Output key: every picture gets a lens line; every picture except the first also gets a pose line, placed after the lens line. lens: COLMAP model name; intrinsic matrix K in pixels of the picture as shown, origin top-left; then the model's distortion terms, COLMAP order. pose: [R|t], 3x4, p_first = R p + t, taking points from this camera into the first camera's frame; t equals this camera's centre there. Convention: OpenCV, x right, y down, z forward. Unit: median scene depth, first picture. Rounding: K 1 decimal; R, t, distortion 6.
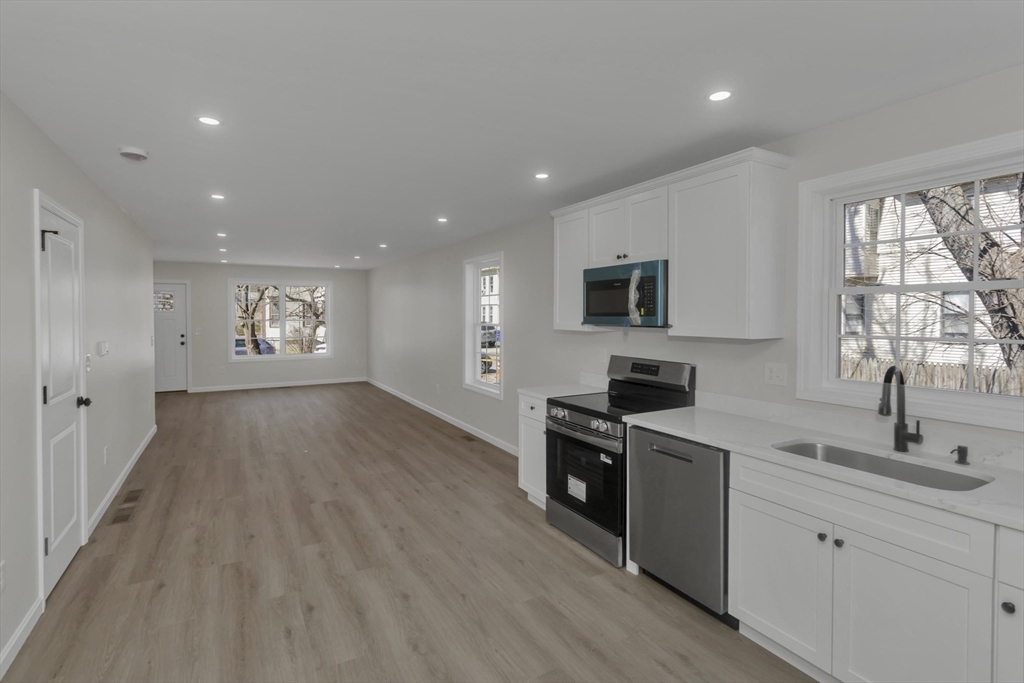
lens RADIAL K [[493.7, 0, 506.4], [0, 493.7, 328.9], [0, 0, 1]] dist [0.001981, 0.000485]
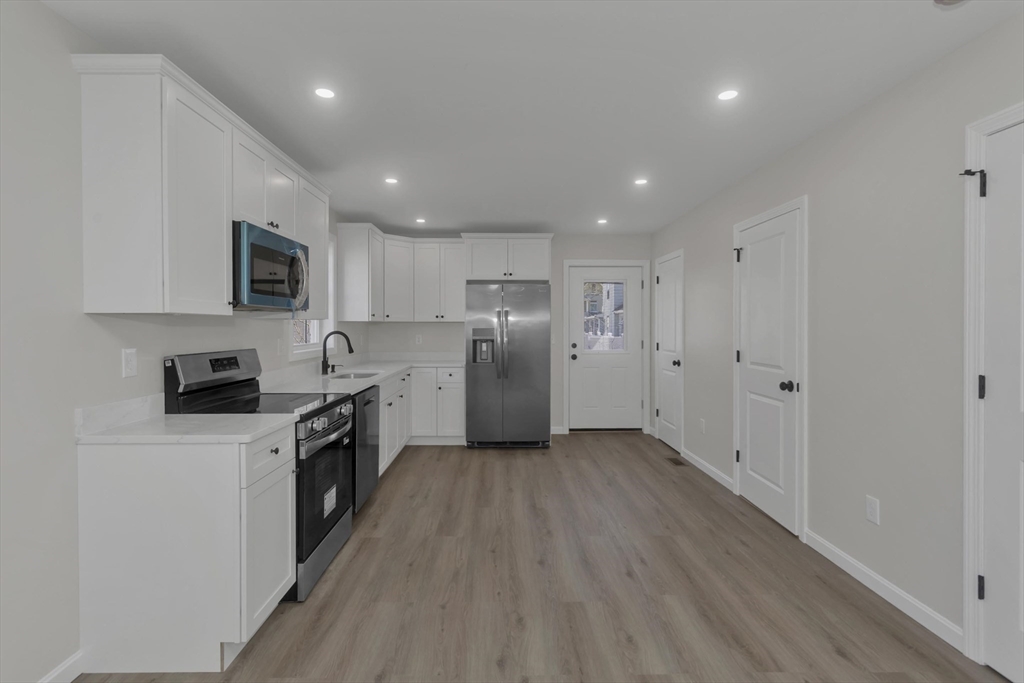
lens RADIAL K [[493.7, 0, 506.4], [0, 493.7, 328.9], [0, 0, 1]] dist [0.001981, 0.000485]
pose [[-0.882441, -0.000437, 0.470422, -0.658256], [0.015152, 0.999454, 0.029352, 0.013646], [-0.470178, 0.033029, -0.881953, 2.025382]]
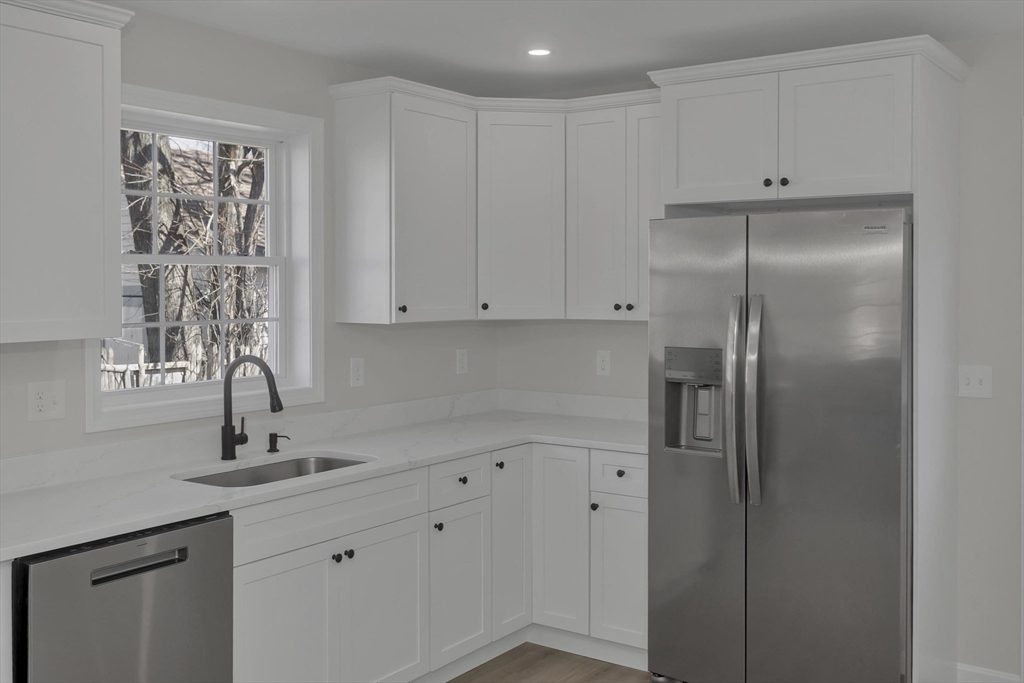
lens RADIAL K [[1043.8, 0, 514.7], [0, 1043.8, 286.4], [0, 0, 1]] dist [0.010530, -0.003819]
pose [[-0.436032, -0.000389, 0.899931, -0.818092], [0.027824, 0.999516, 0.013913, -0.043185], [-0.899501, 0.031106, -0.435810, 1.112425]]
